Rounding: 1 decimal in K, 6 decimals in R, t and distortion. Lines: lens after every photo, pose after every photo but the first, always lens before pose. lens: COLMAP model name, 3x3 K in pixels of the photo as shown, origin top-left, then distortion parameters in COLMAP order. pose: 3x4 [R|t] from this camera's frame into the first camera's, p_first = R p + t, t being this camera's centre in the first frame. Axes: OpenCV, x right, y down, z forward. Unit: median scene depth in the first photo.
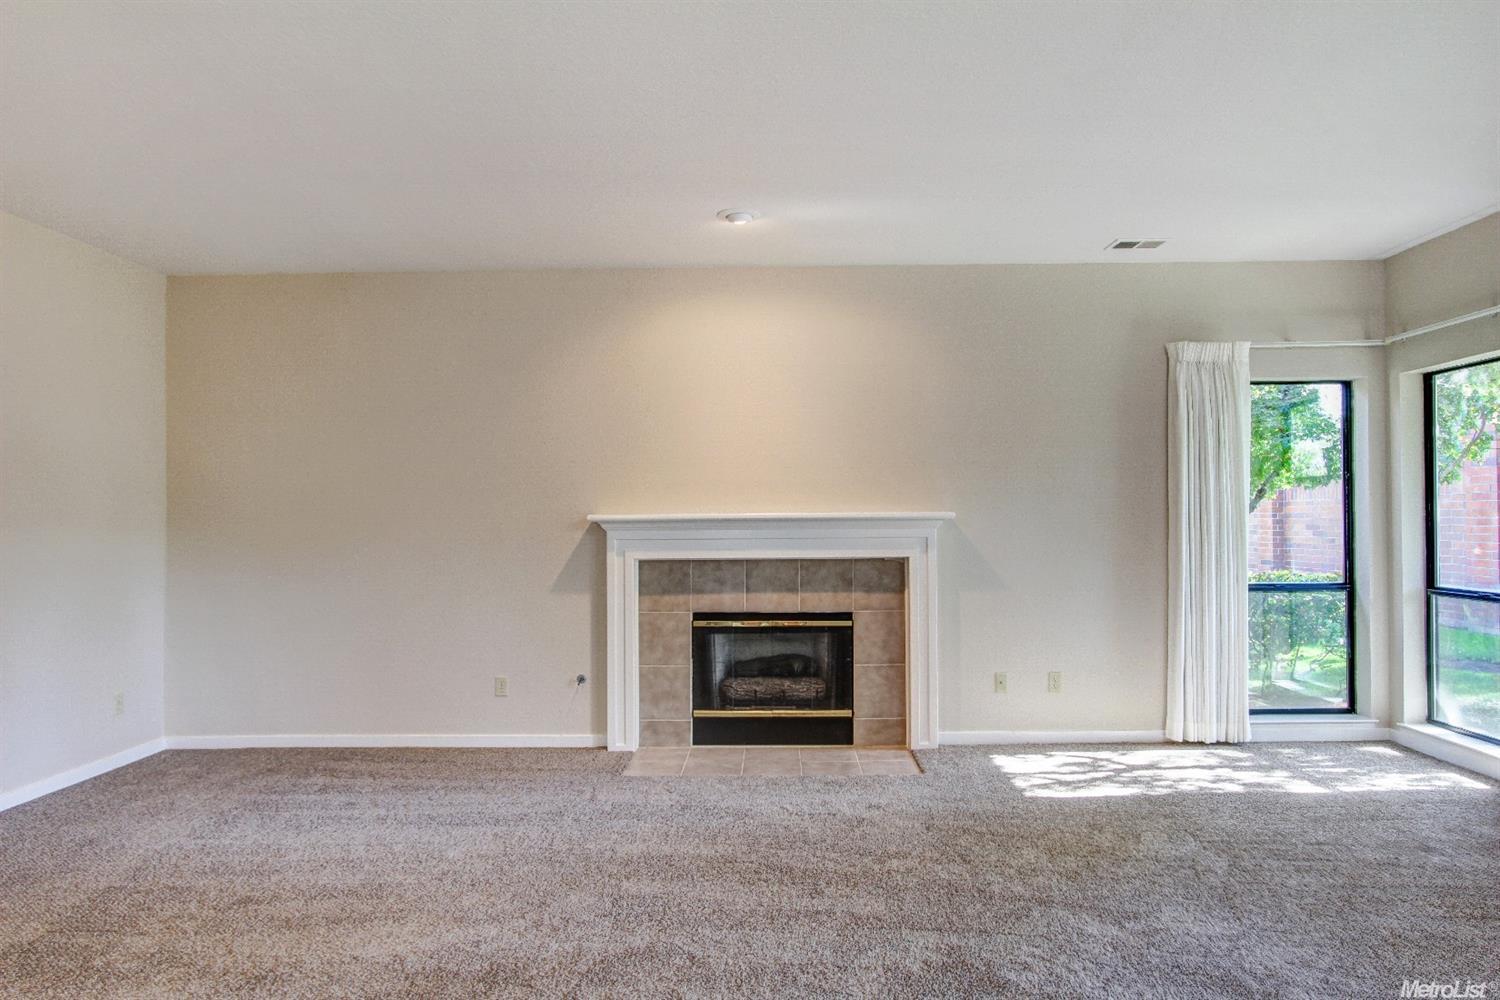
lens RADIAL K [[973.6, 0, 753.6], [0, 973.6, 496.9], [0, 0, 1]] dist [-0.020220, 0.014470]
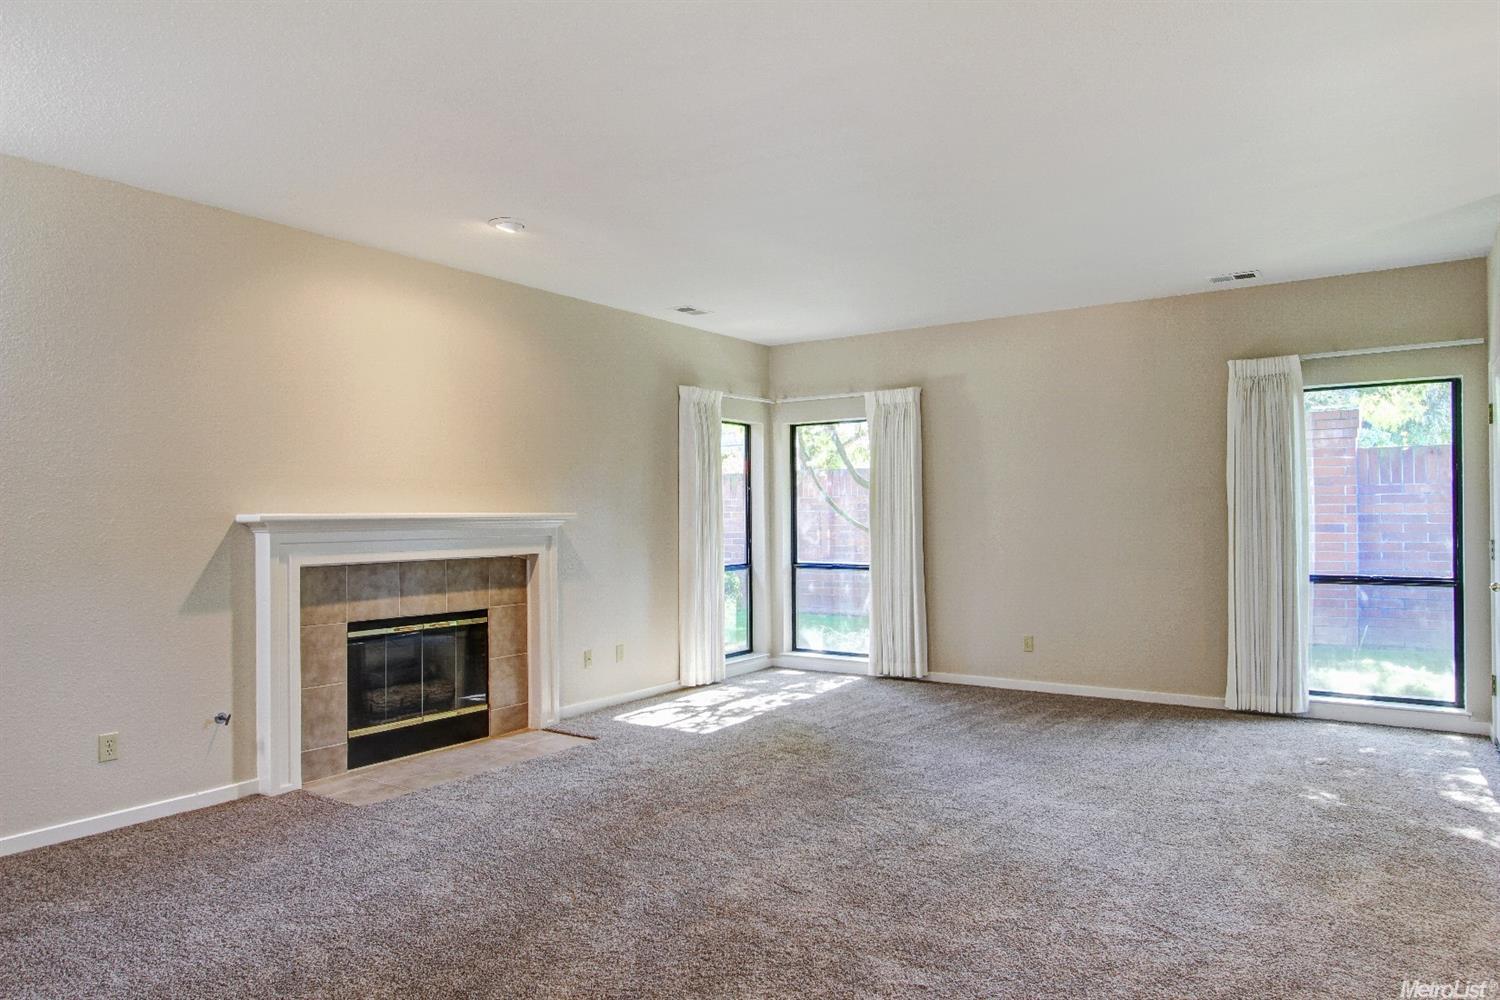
lens RADIAL K [[973.6, 0, 756.8], [0, 973.6, 494.0], [0, 0, 1]] dist [-0.020220, 0.014470]
pose [[0.548792, 0.020969, 0.835696, -0.612709], [-0.000753, 0.999697, -0.024590, 0.021000], [-0.835959, 0.012865, 0.548642, 0.185659]]
